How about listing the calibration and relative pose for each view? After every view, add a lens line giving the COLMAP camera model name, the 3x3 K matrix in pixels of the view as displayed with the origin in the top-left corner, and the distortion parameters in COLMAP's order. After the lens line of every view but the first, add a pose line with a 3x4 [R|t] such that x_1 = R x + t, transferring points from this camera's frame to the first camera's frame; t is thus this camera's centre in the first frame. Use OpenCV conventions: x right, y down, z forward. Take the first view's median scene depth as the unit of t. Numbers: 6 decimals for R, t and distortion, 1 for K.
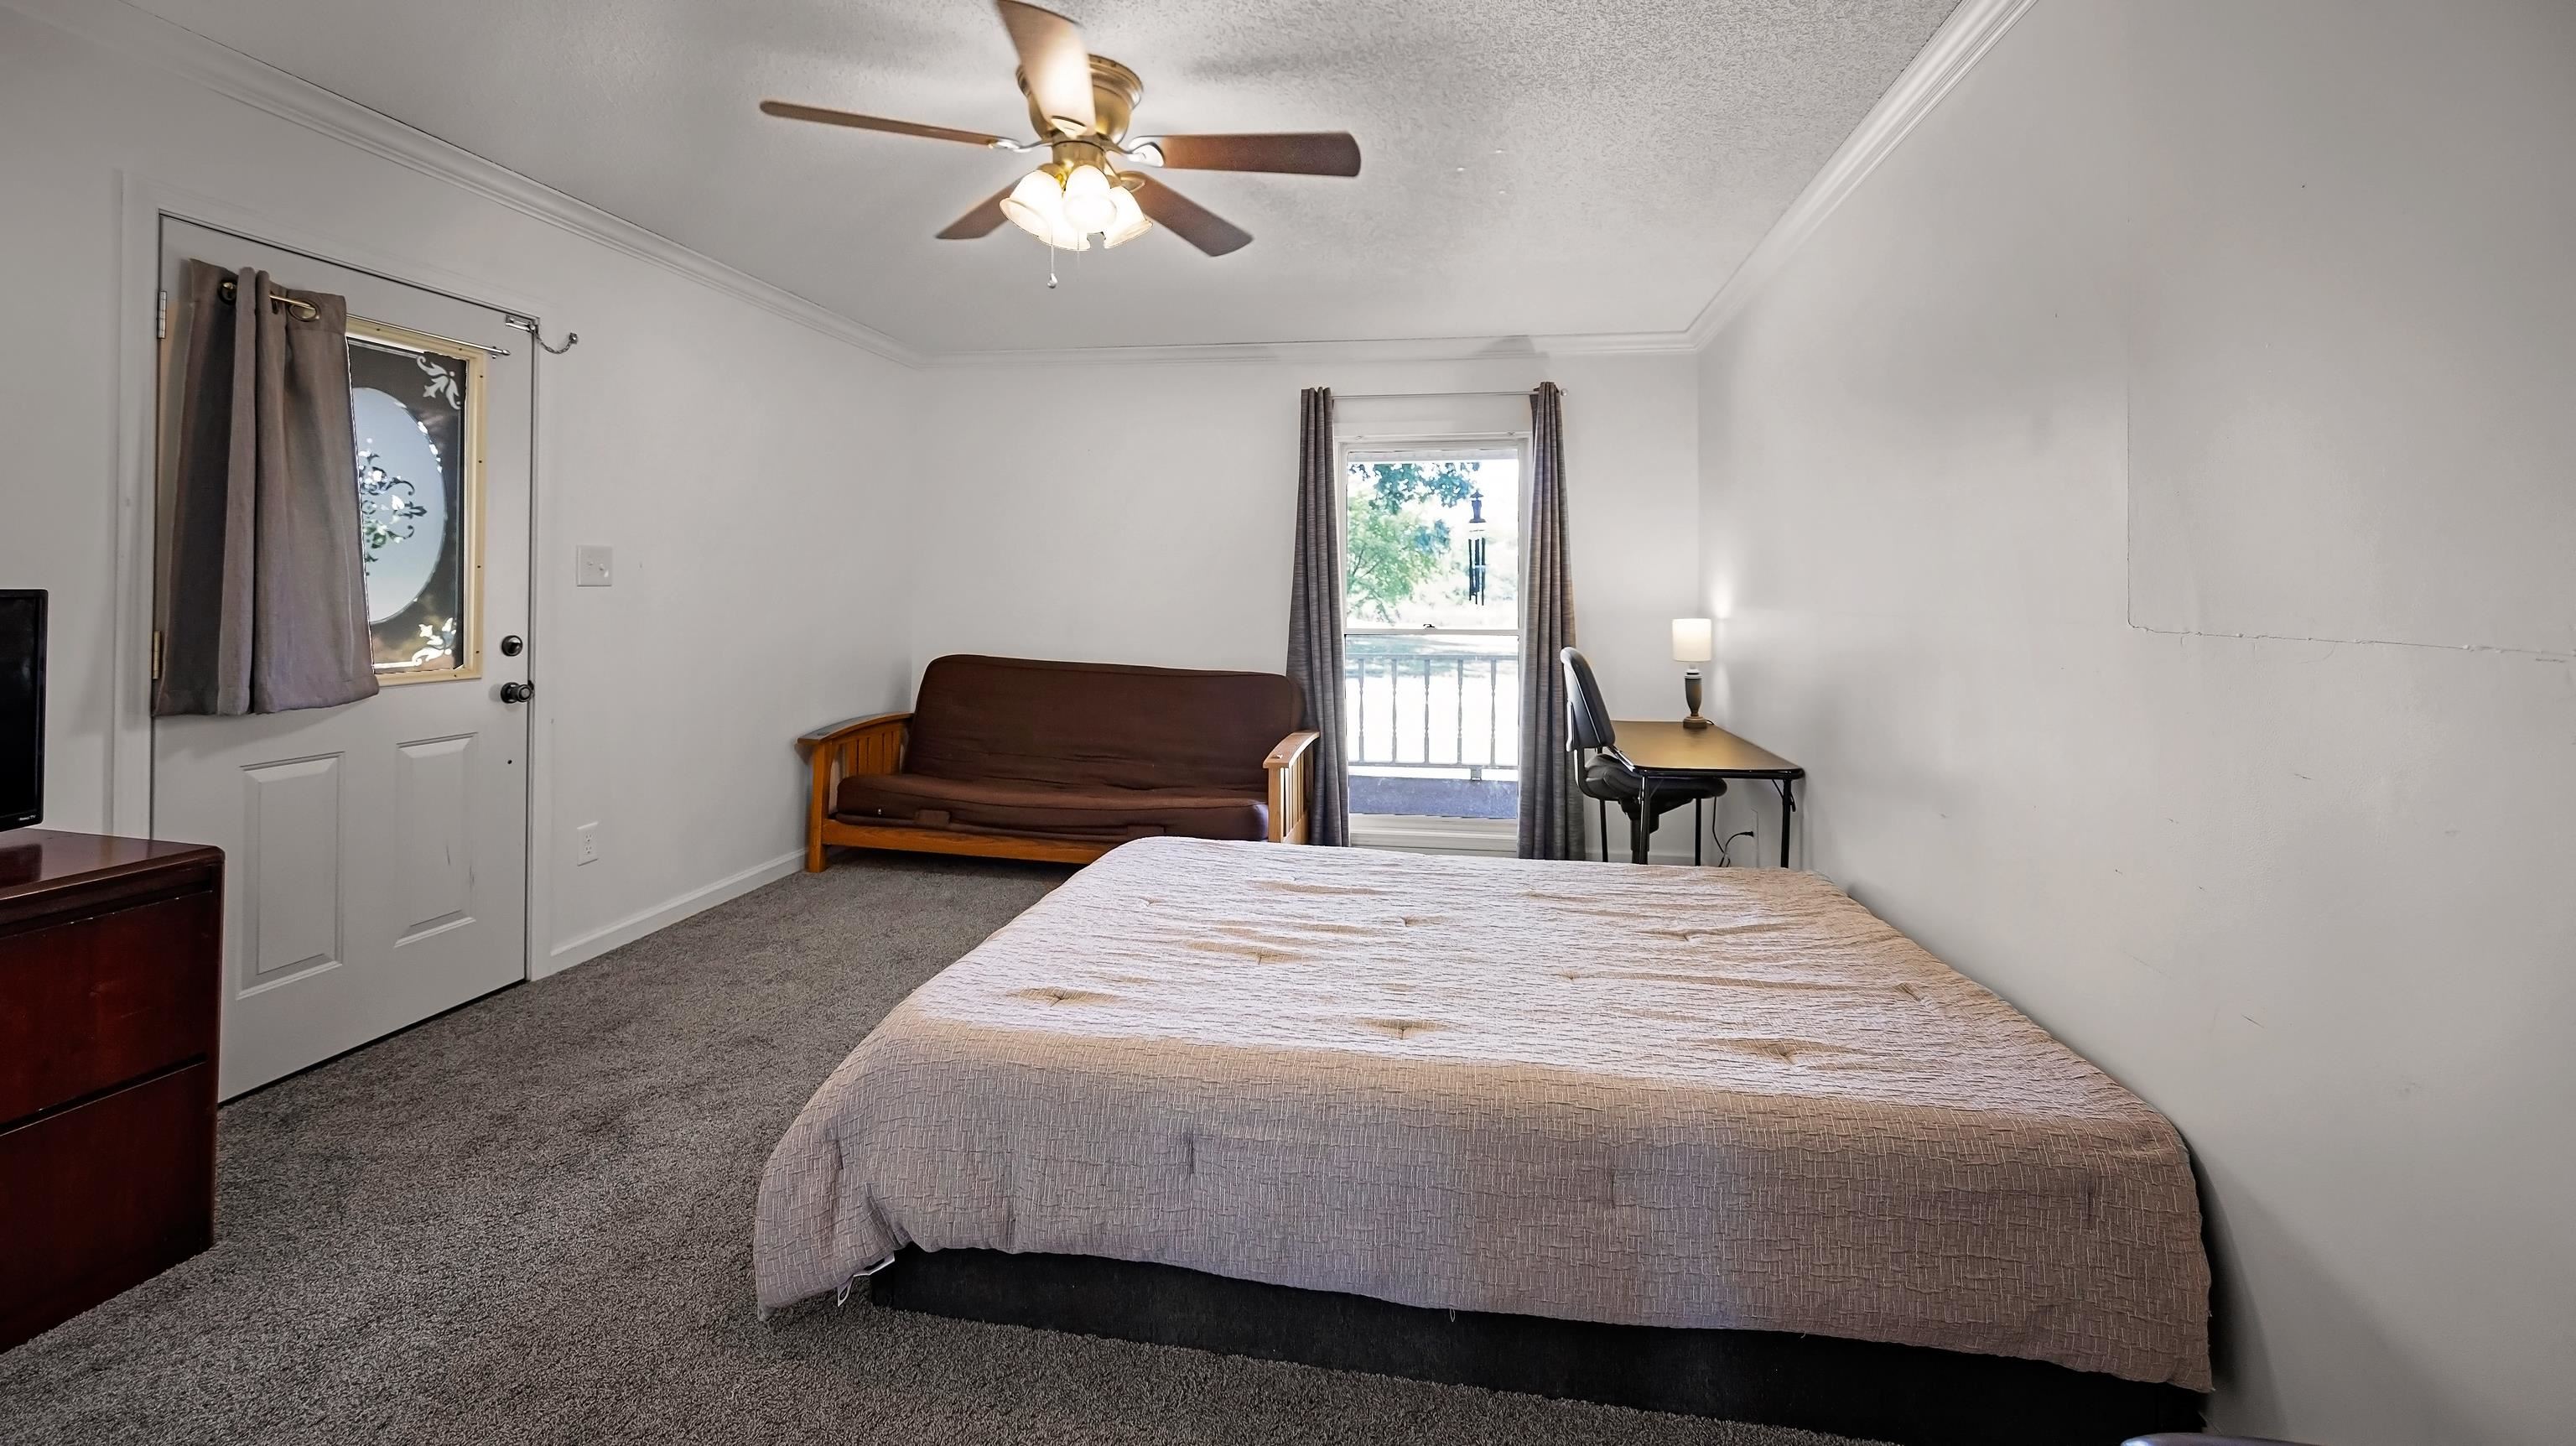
lens RADIAL K [[1016.8, 0, 1302.2], [0, 1016.8, 723.8], [0, 0, 1]] dist [-0.002550, 0.000637]
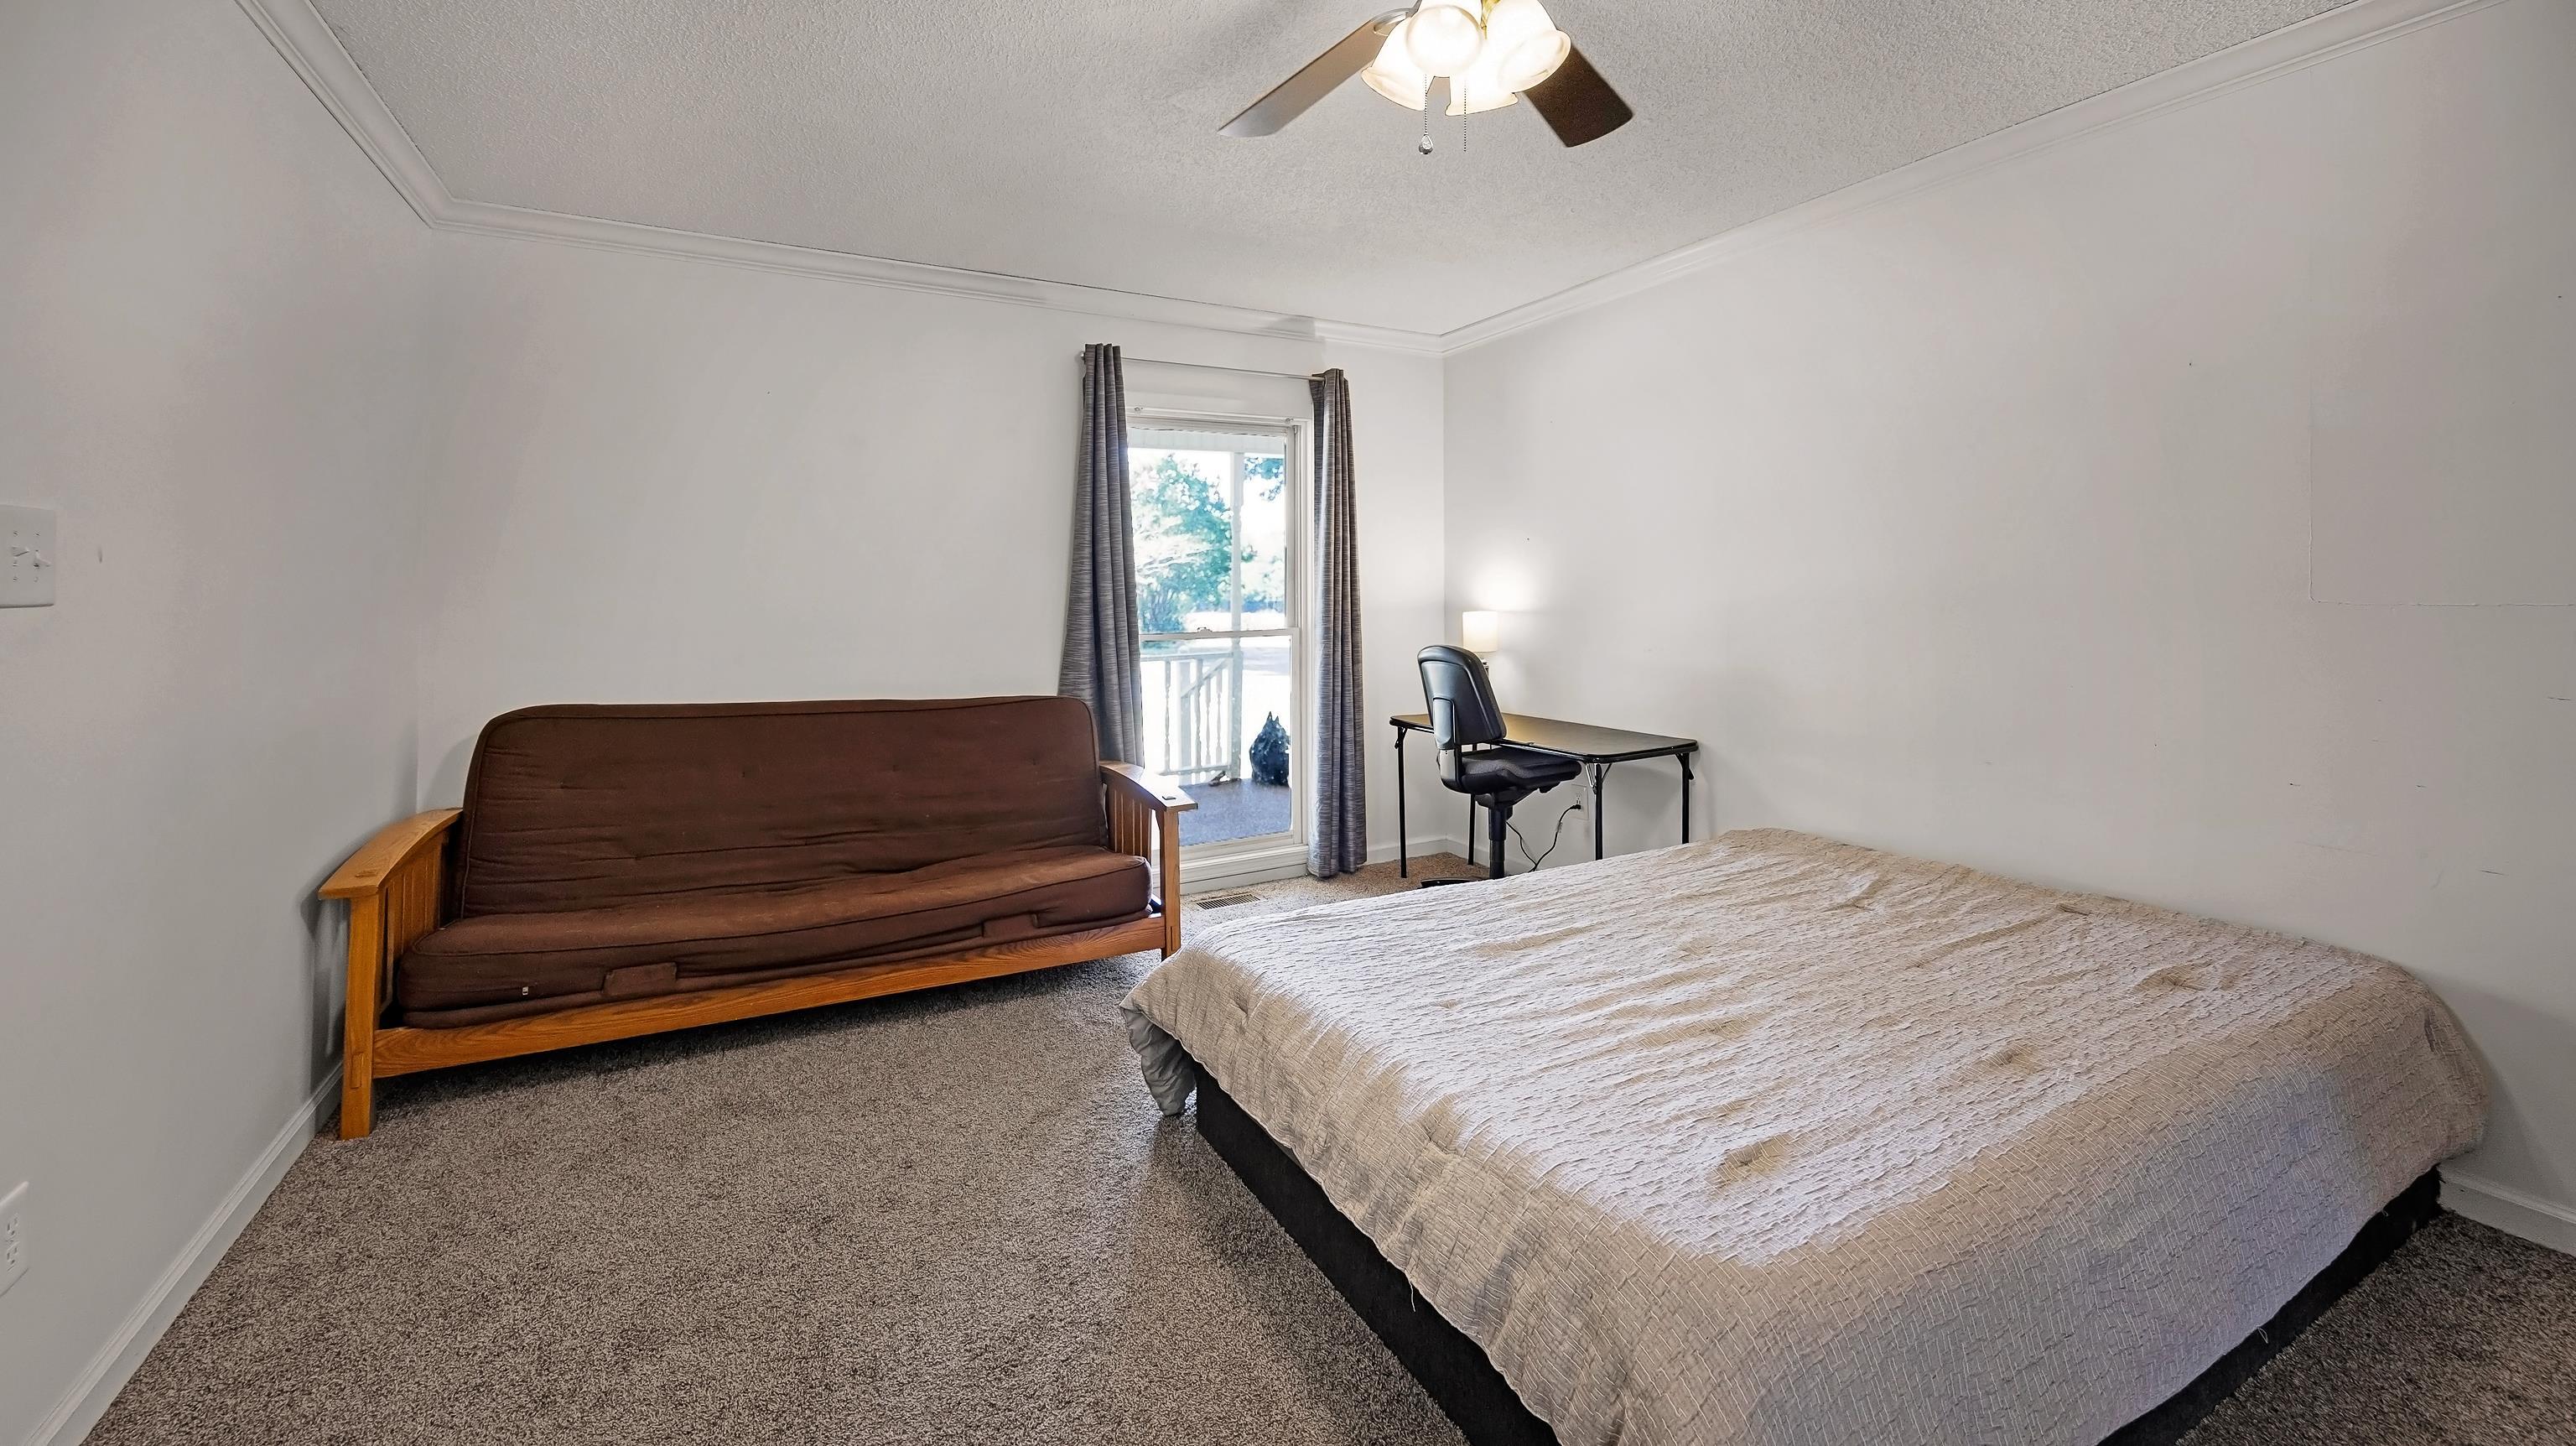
lens RADIAL K [[1016.8, 0, 1289.5], [0, 1016.8, 721.0], [0, 0, 1]] dist [-0.002550, 0.000637]
pose [[0.790284, -0.095697, 0.605222, -0.410354], [0.094407, 0.994951, 0.034045, -0.044107], [-0.605424, 0.030232, 0.795328, 0.282013]]
